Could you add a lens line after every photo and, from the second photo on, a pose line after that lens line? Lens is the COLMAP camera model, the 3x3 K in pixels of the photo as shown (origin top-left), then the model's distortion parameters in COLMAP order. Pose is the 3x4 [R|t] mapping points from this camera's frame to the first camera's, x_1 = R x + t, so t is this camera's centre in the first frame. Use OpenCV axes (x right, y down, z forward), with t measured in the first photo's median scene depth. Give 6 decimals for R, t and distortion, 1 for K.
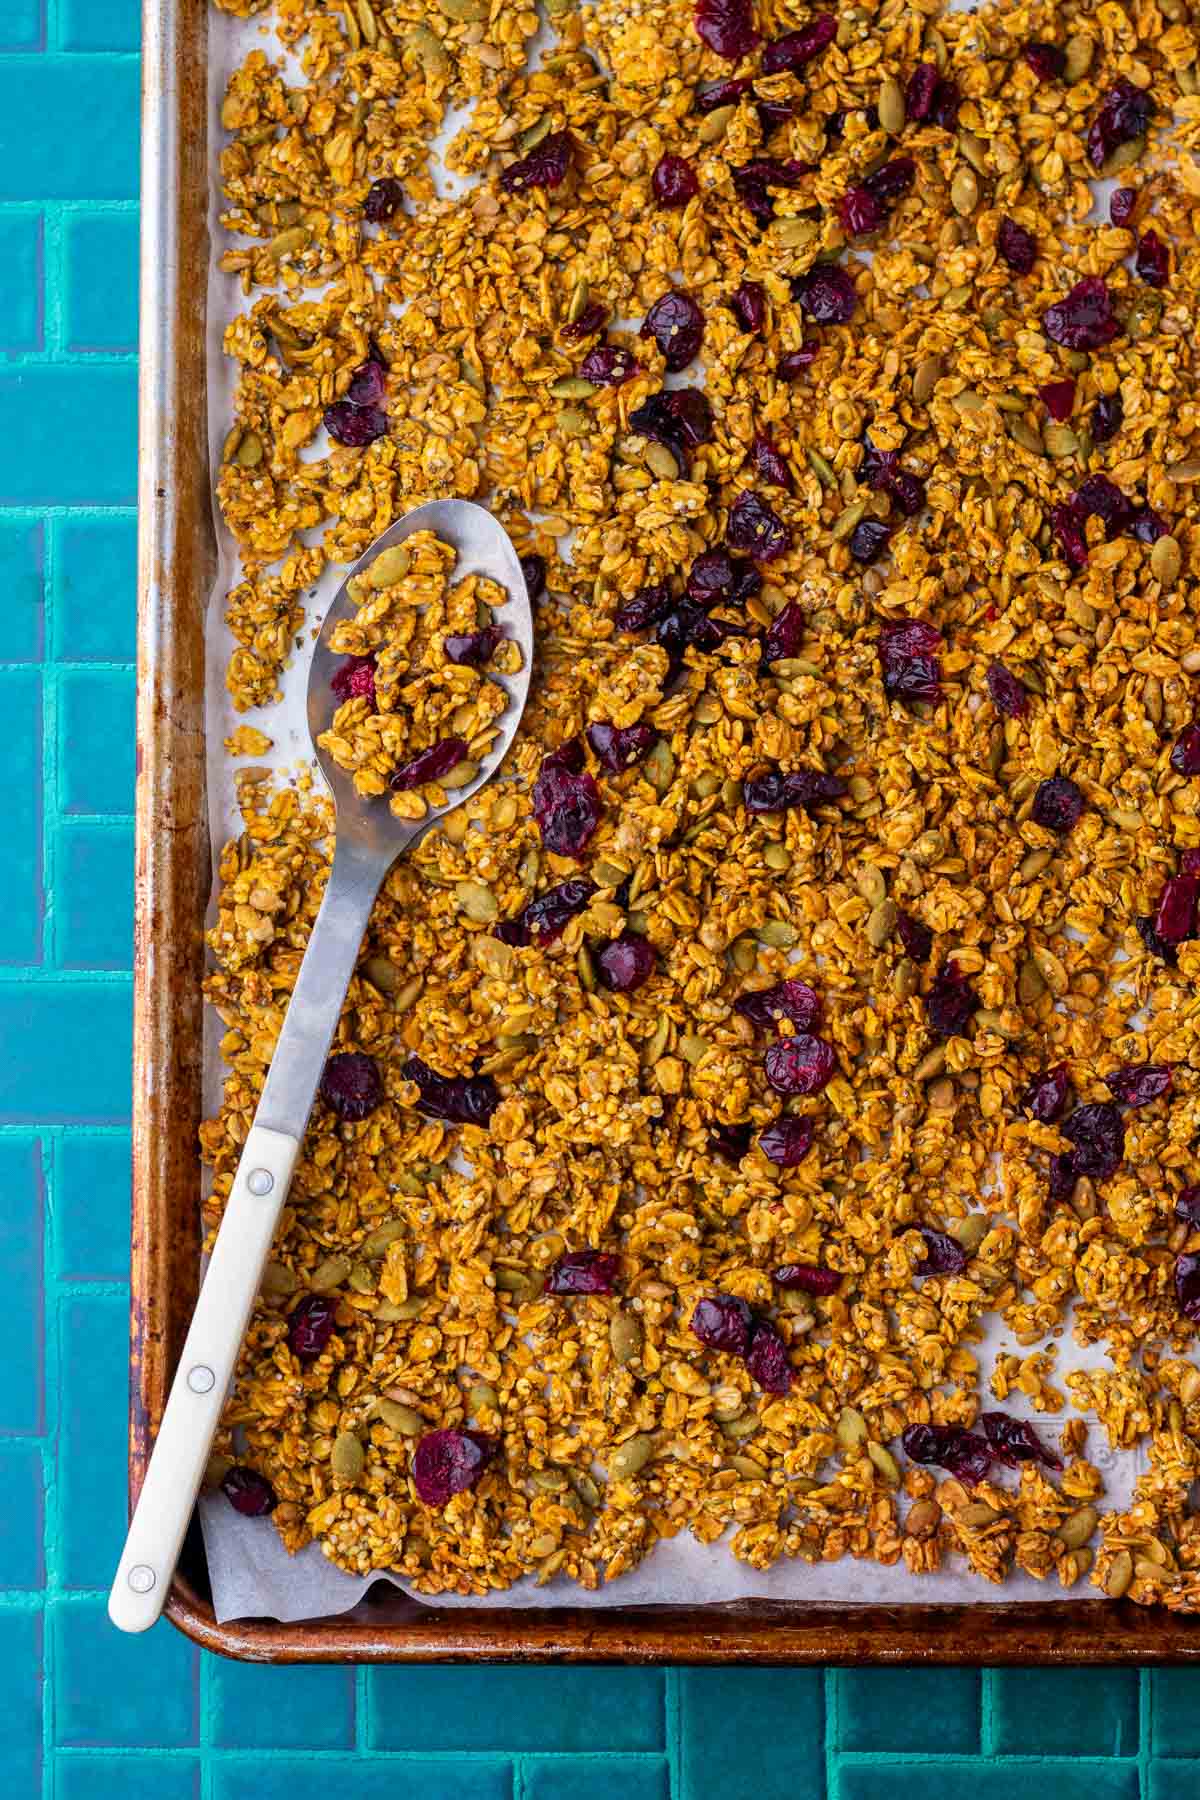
lens RADIAL K [[4617.1, 0, 600.0], [0, 4617.1, 900.0], [0, 0, 1]] dist [0.078974, -1.000856]
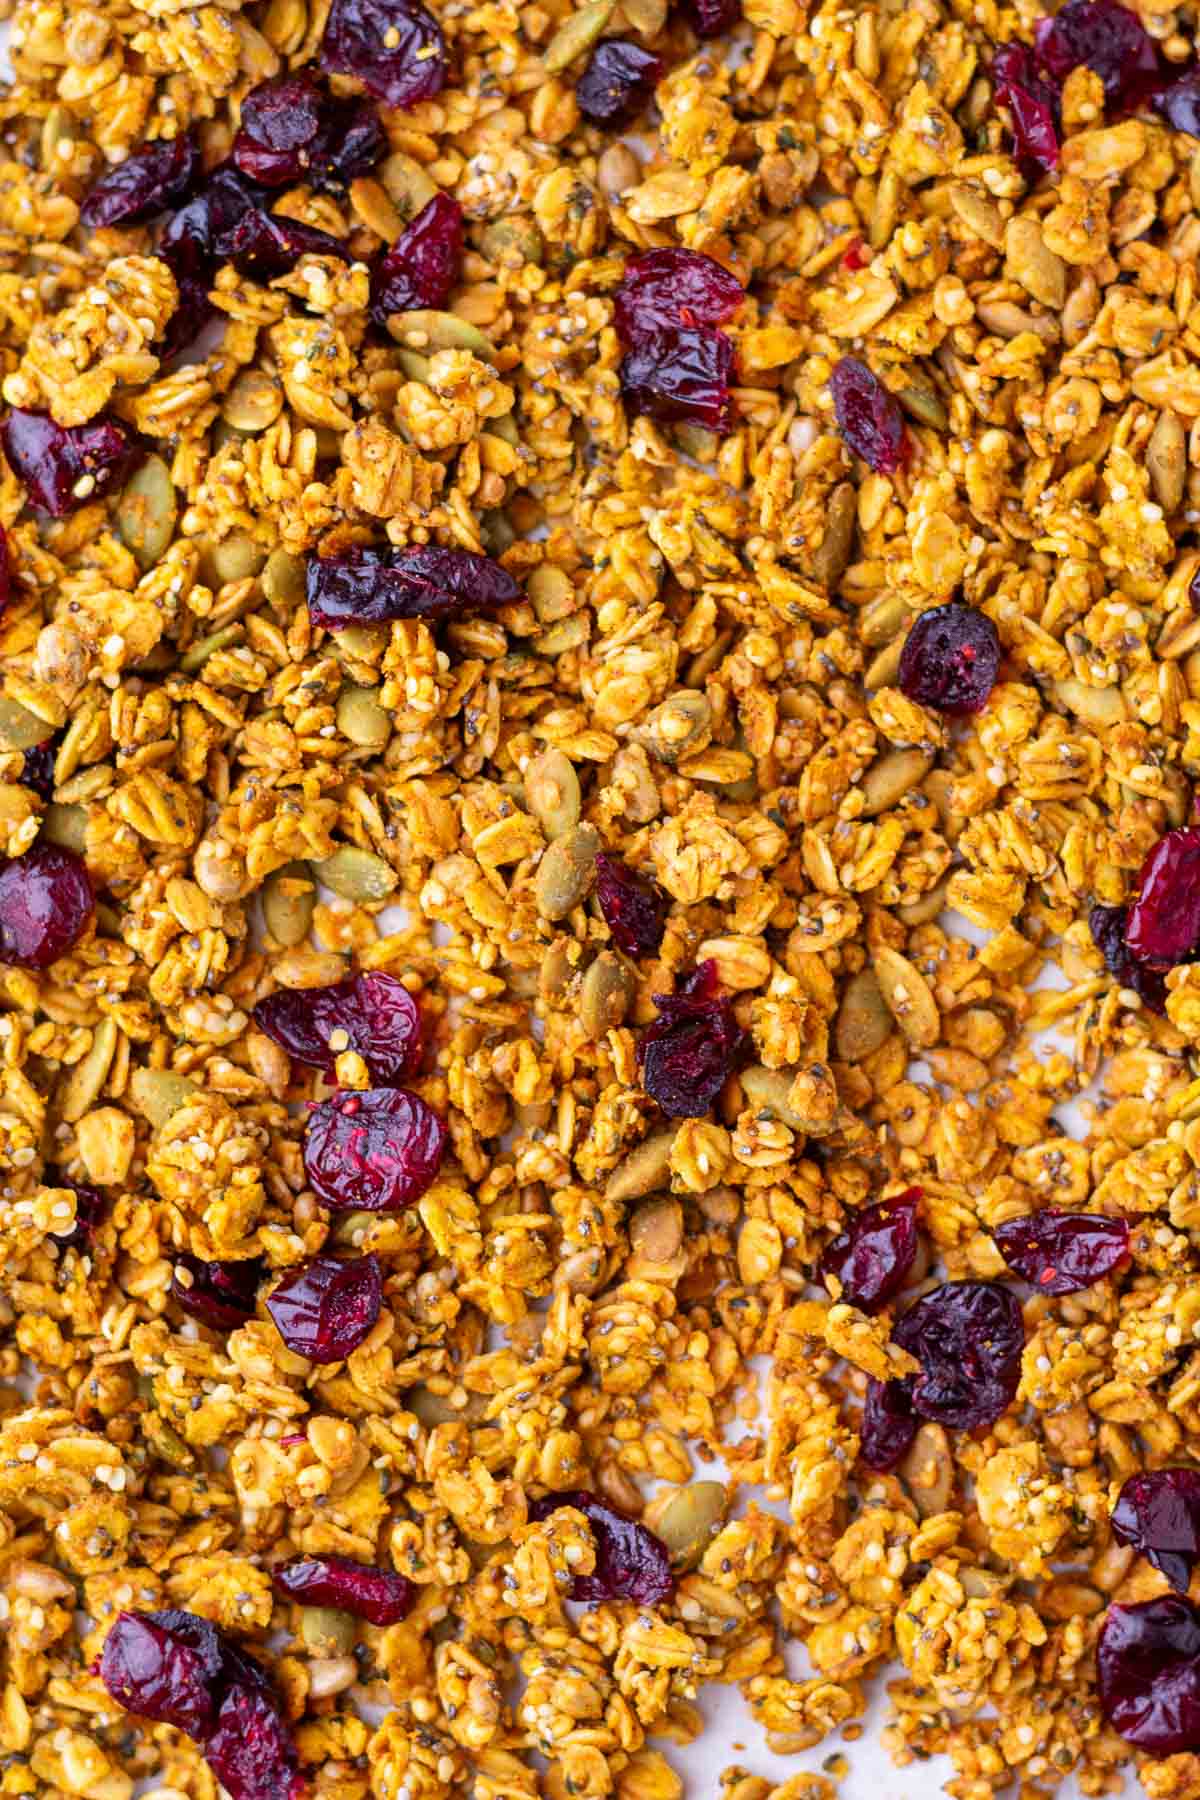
lens RADIAL K [[4617.1, 0, 600.0], [0, 4617.1, 900.0], [0, 0, 1]] dist [0.078974, -1.000856]
pose [[0.996115, 0.087499, -0.009902, 0.069399], [-0.086667, 0.994069, 0.065691, -0.024354], [0.015591, -0.064578, 0.997791, 0.514062]]
